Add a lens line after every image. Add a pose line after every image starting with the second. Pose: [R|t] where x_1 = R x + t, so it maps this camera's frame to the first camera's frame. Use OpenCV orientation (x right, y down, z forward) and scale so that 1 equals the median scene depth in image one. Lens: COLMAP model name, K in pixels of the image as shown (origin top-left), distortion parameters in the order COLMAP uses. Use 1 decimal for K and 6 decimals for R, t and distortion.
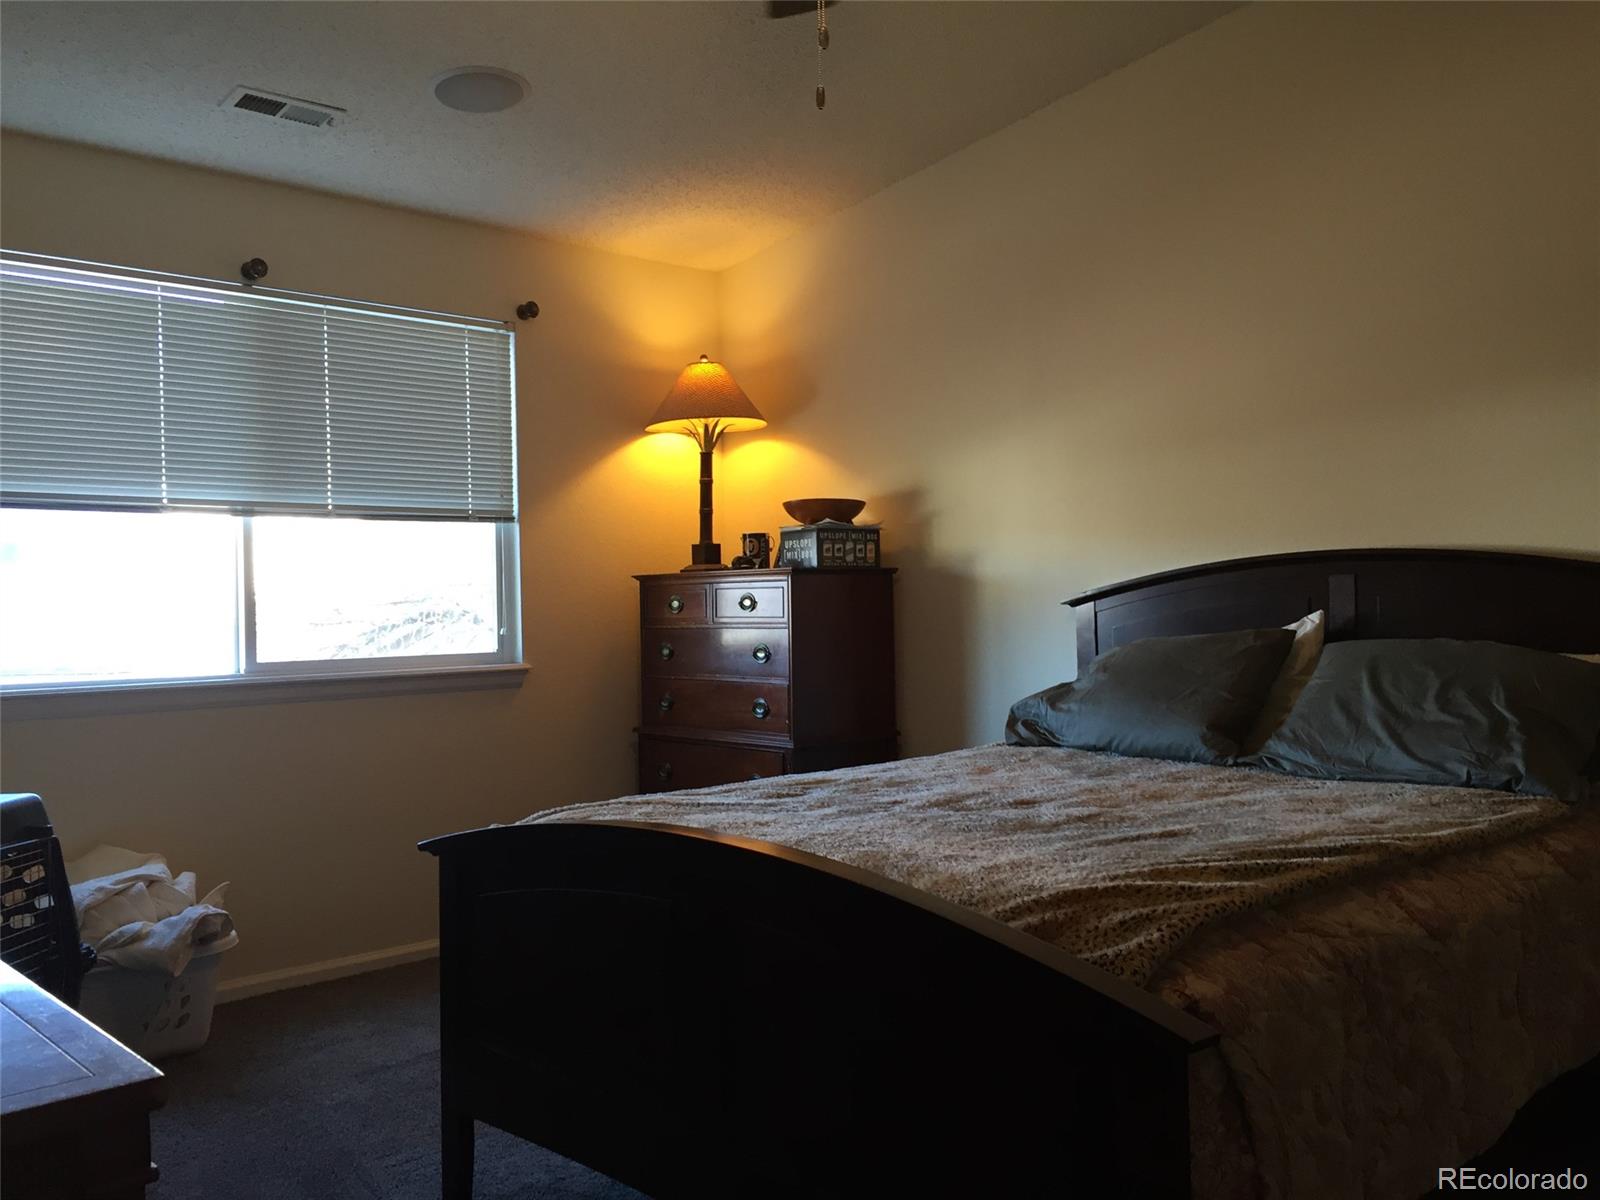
lens RADIAL K [[1350.1, 0, 800.0], [0, 1350.1, 600.0], [0, 0, 1]] dist [0.005313, 0.000000]
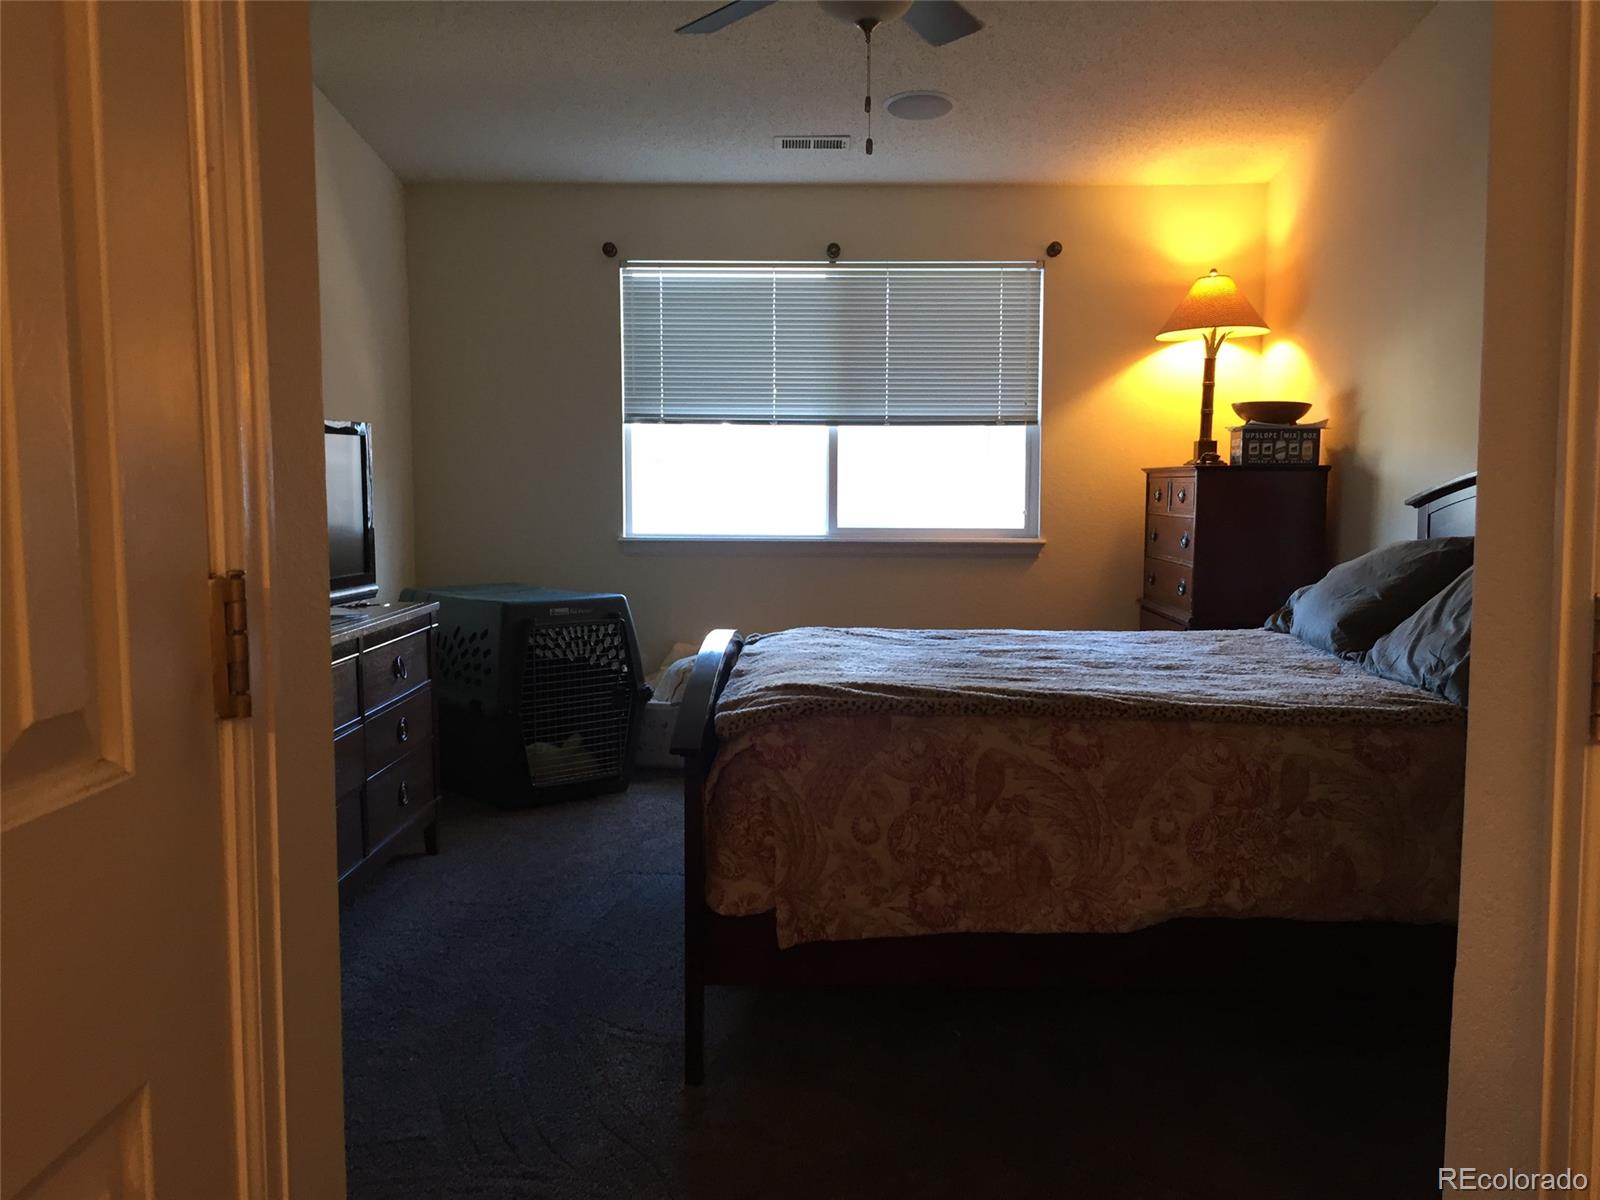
lens RADIAL K [[1368.2, 0, 800.0], [0, 1368.2, 600.0], [0, 0, 1]] dist [0.050155, -0.003577]
pose [[0.710142, 0.081477, -0.699328, 0.536367], [-0.017225, 0.994995, 0.098433, -0.017948], [0.703848, -0.057856, 0.707991, -0.059117]]
